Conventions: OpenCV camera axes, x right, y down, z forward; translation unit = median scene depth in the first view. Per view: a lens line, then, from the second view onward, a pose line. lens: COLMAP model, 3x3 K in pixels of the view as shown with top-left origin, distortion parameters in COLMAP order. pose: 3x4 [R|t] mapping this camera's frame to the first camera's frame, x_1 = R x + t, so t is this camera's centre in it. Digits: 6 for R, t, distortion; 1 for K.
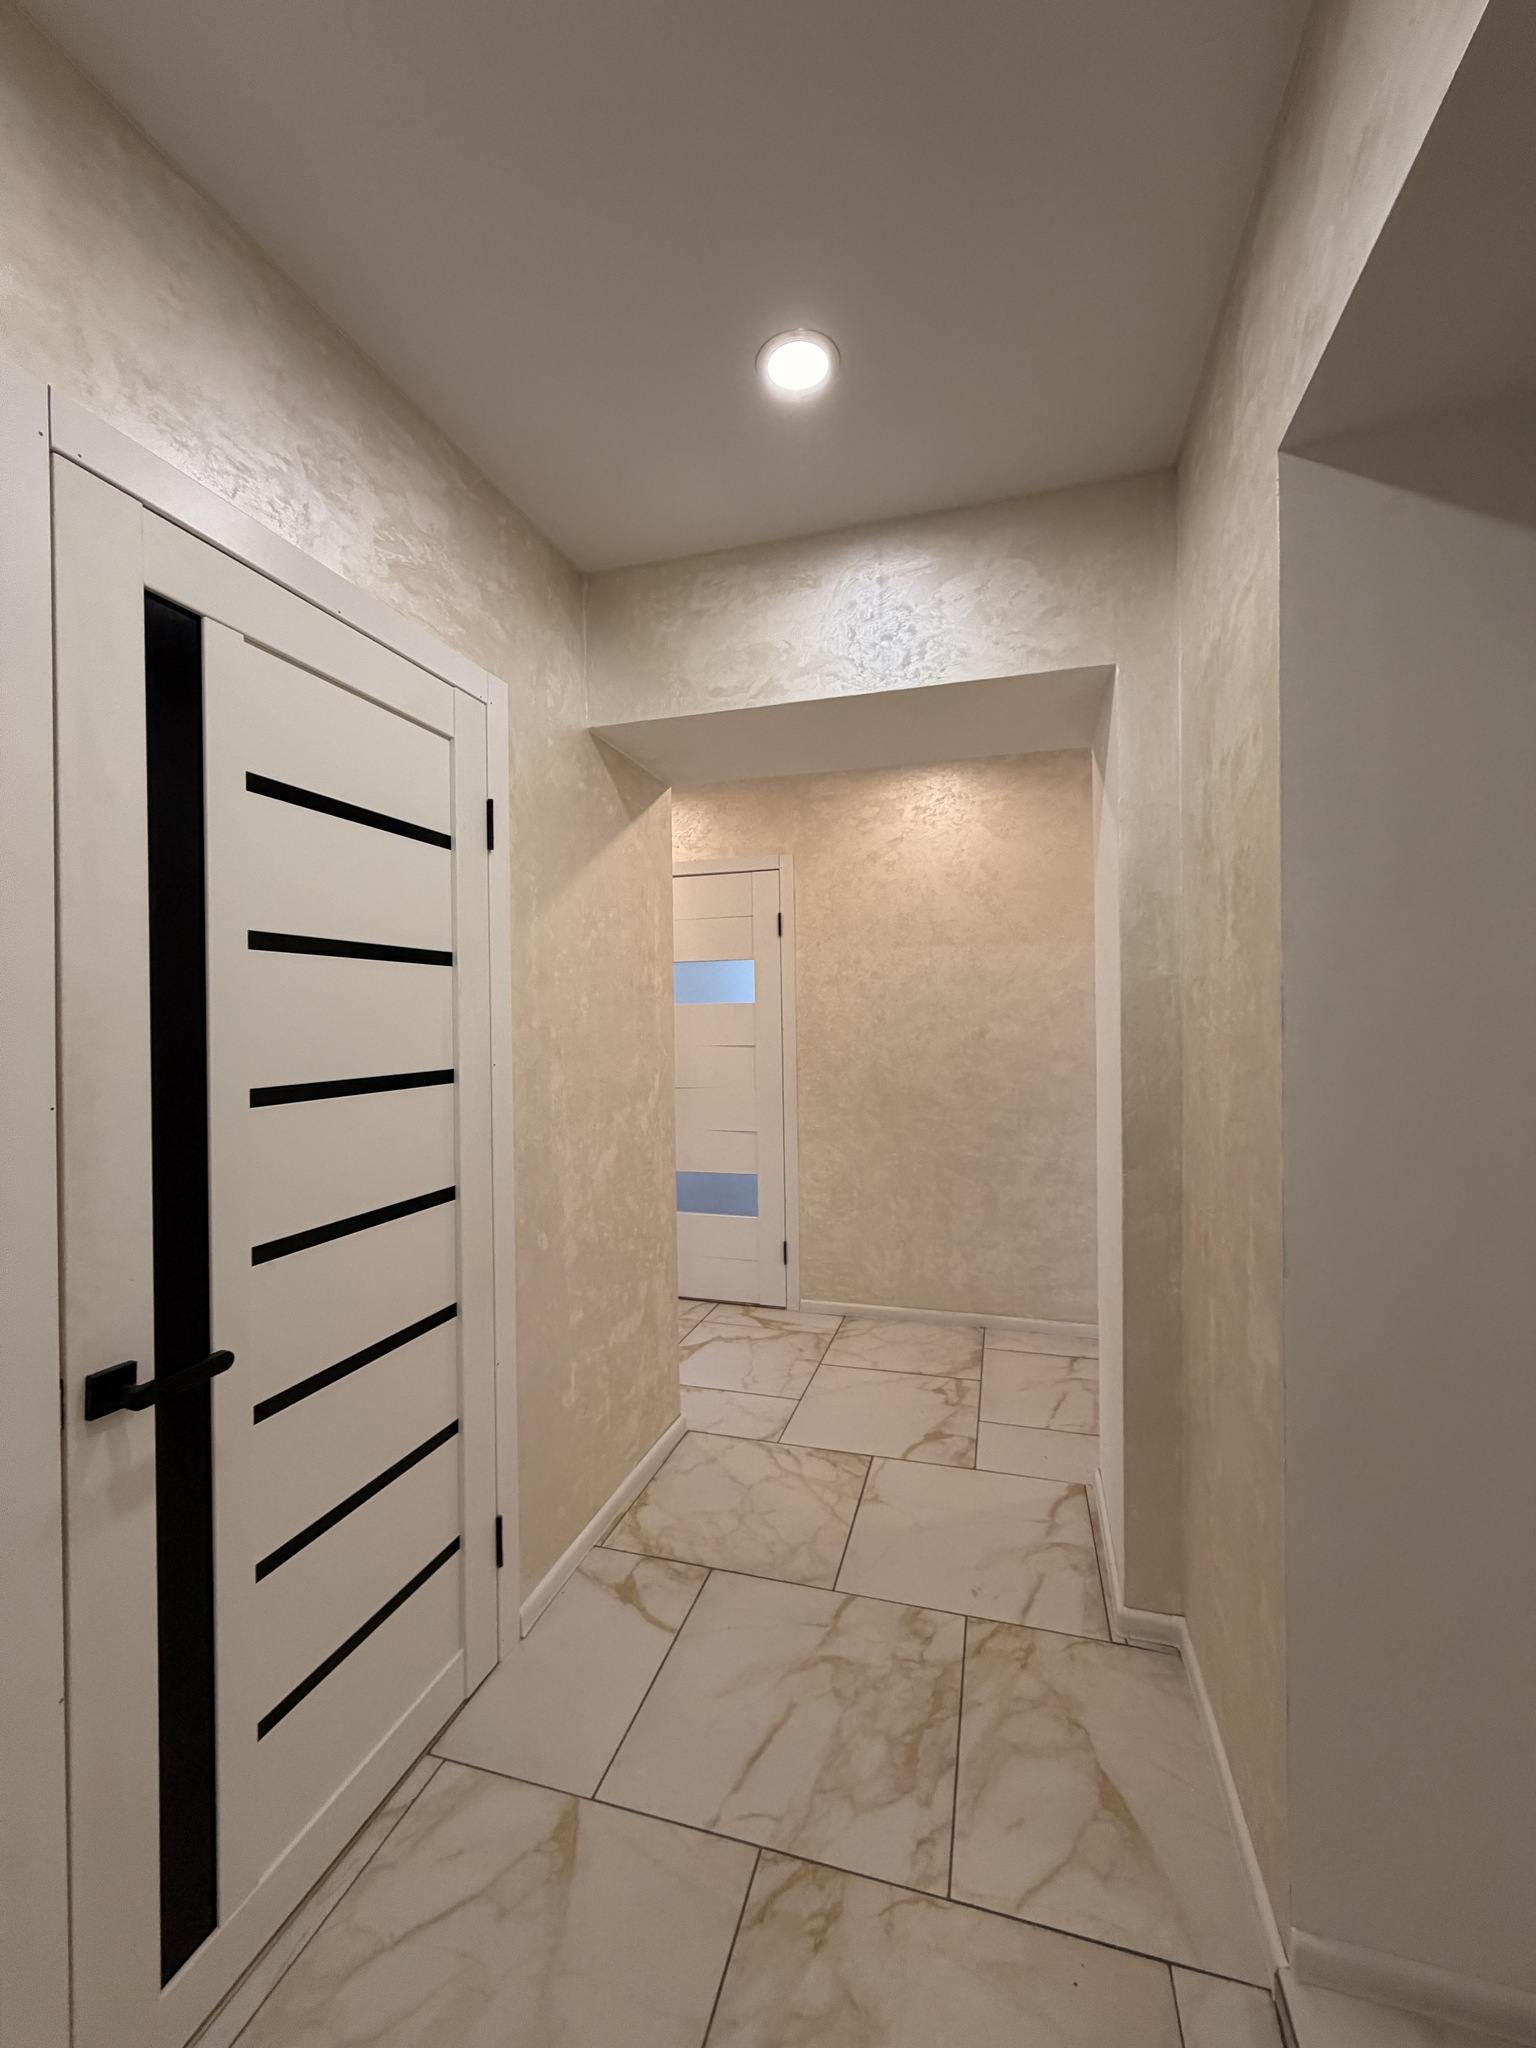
lens RADIAL K [[817.5, 0, 764.4], [0, 817.5, 1018.0], [0, 0, 1]] dist [0.001970, -0.000020]
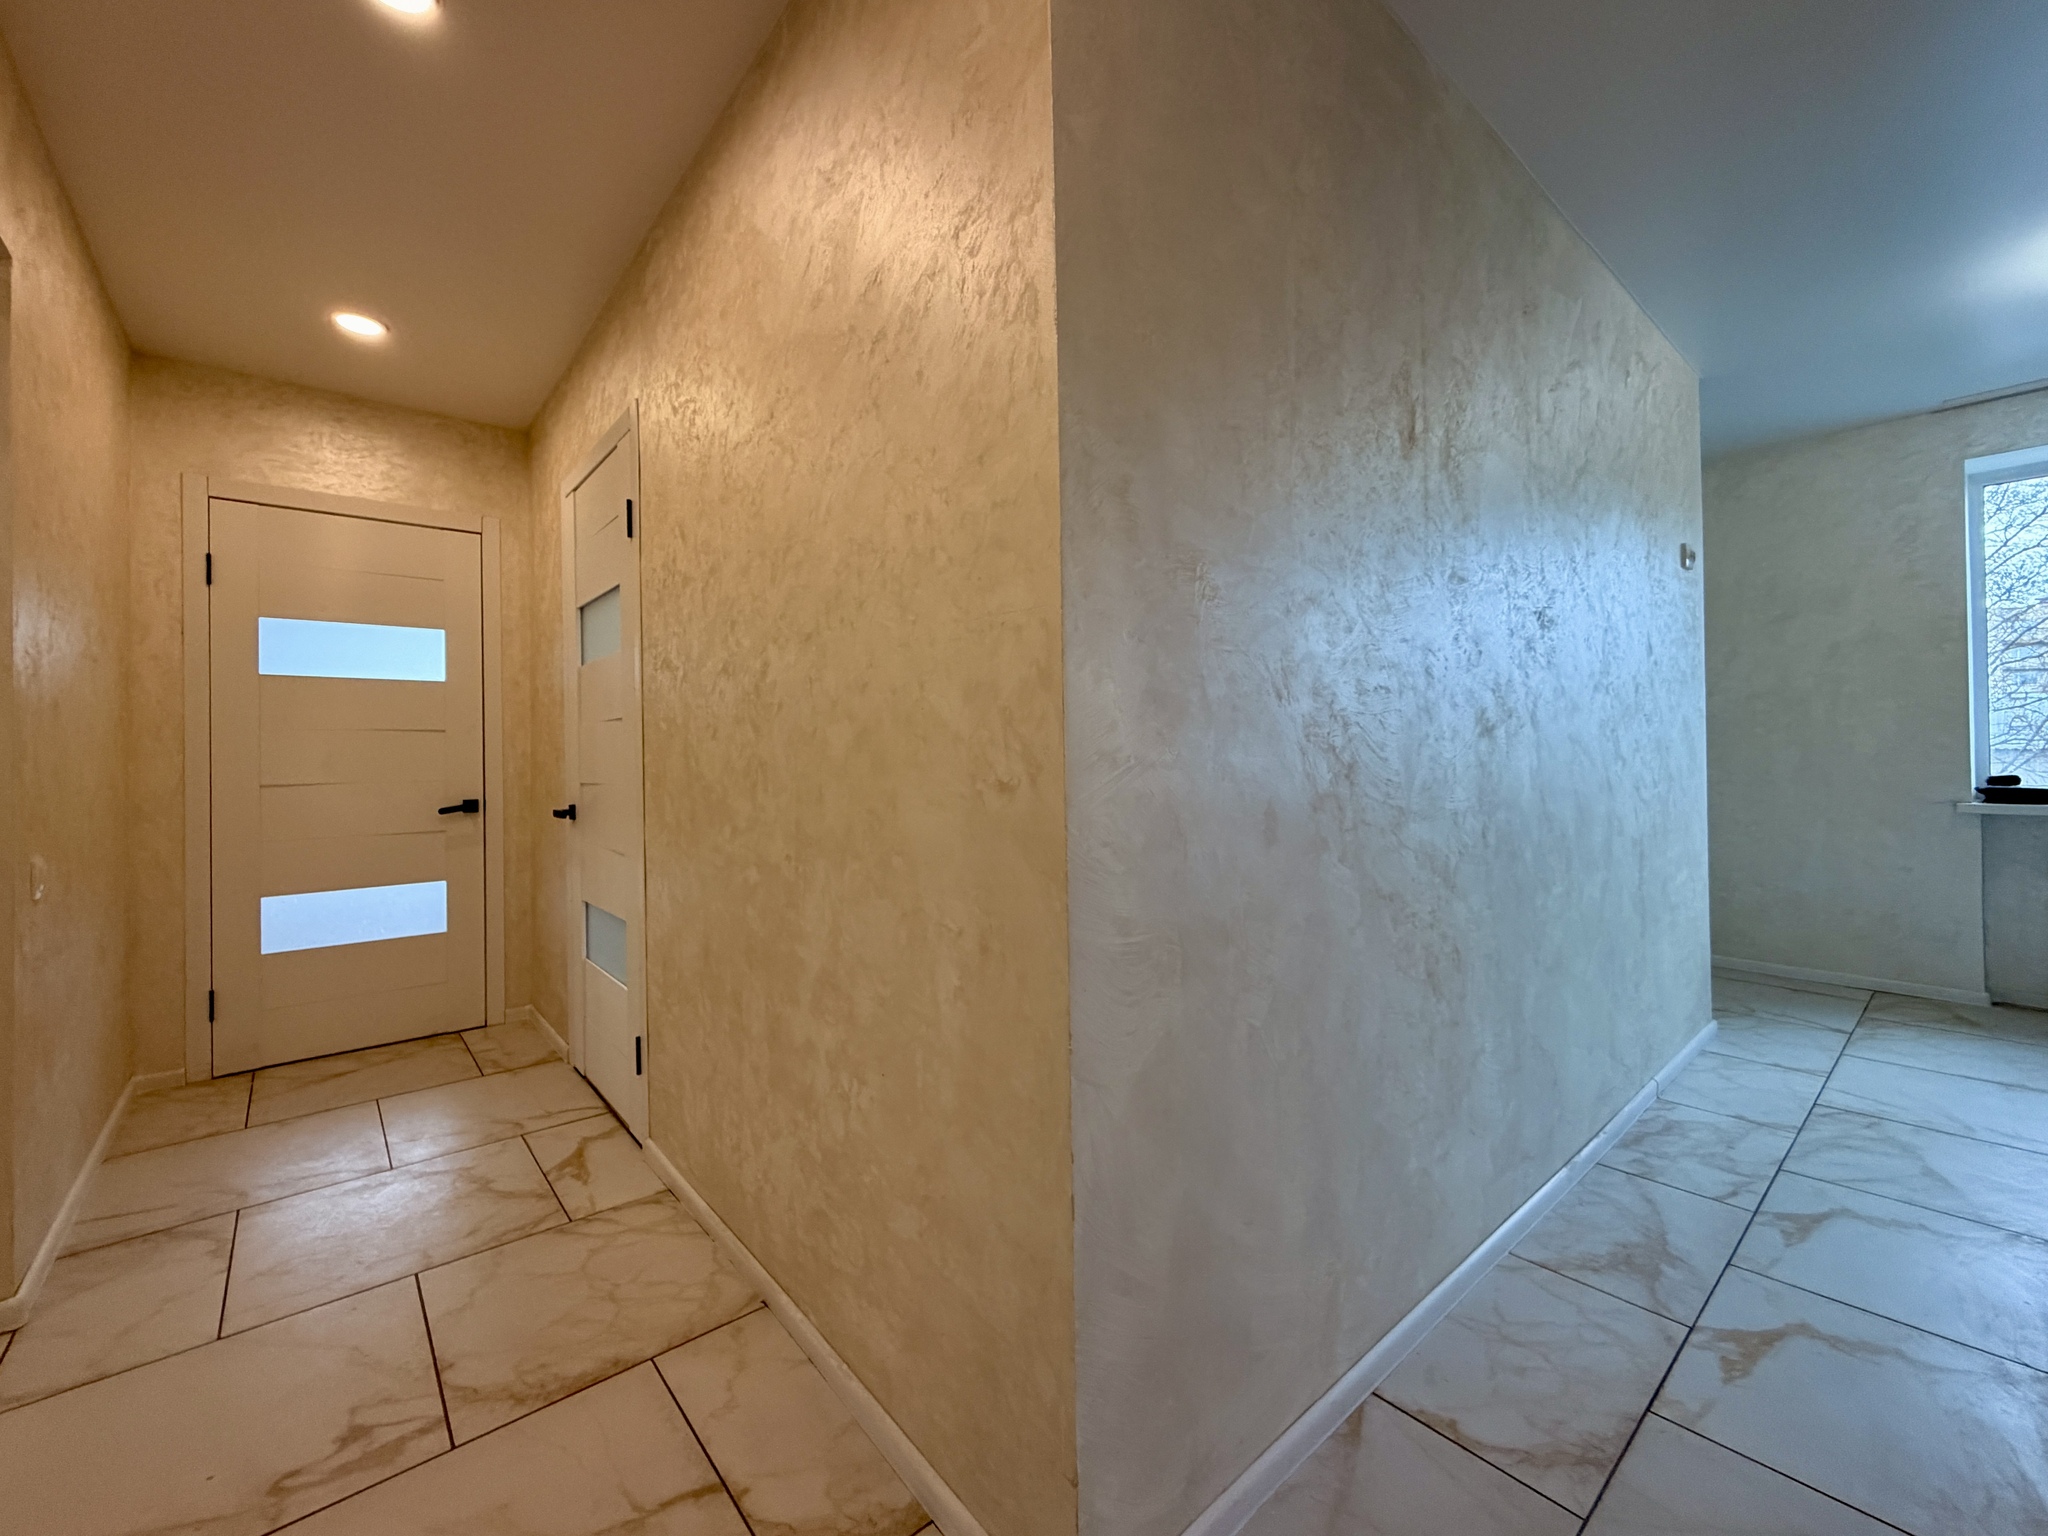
lens RADIAL K [[817.5, 0, 1024.0], [0, 817.5, 768.0], [0, 0, 1]] dist [0.001970, -0.000020]
pose [[0.836712, 0.004991, -0.547620, 1.546638], [-0.002191, 0.999981, 0.005766, 0.171342], [0.547638, -0.003625, 0.836708, 1.663244]]
